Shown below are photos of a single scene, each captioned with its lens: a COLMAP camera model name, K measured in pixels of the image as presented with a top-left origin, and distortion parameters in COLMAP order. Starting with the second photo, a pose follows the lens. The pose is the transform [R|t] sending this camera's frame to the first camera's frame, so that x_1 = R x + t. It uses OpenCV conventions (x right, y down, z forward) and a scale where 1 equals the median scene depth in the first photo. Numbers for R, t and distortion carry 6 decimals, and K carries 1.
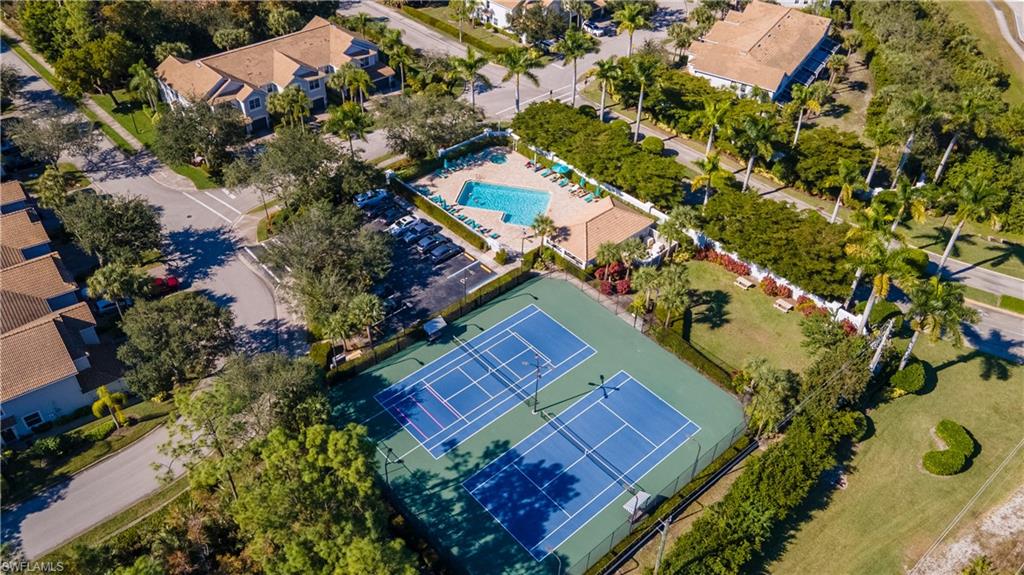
lens RADIAL K [[745.7, 0, 511.1], [0, 745.7, 290.2], [0, 0, 1]] dist [-0.009366, 0.070935]
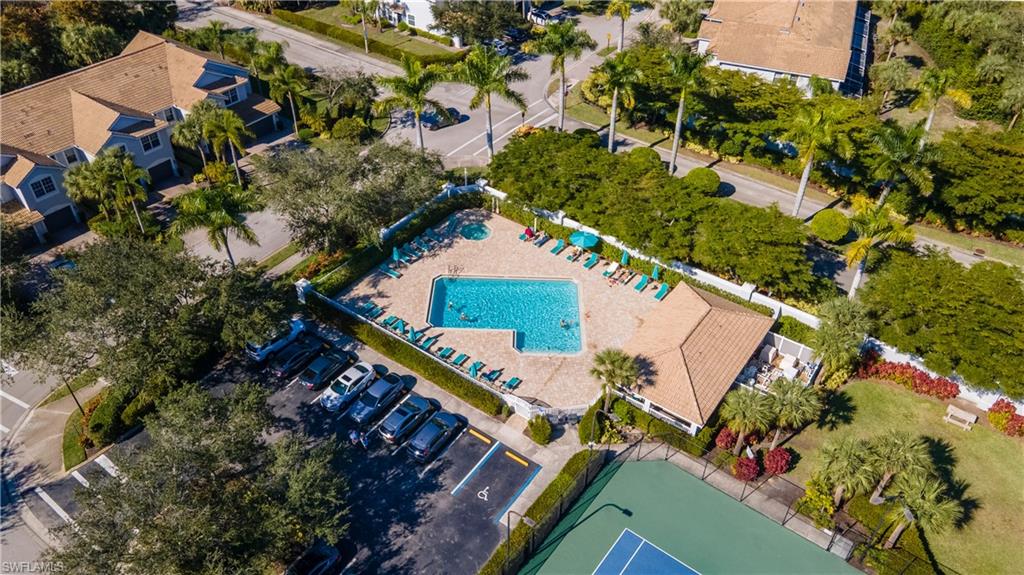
lens RADIAL K [[745.7, 0, 511.1], [0, 745.7, 290.2], [0, 0, 1]] dist [-0.009366, 0.070935]
pose [[0.981557, -0.133645, 0.136696, -0.076869], [0.134319, 0.990929, 0.004317, -0.122670], [-0.136033, 0.014124, 0.990604, 0.368576]]
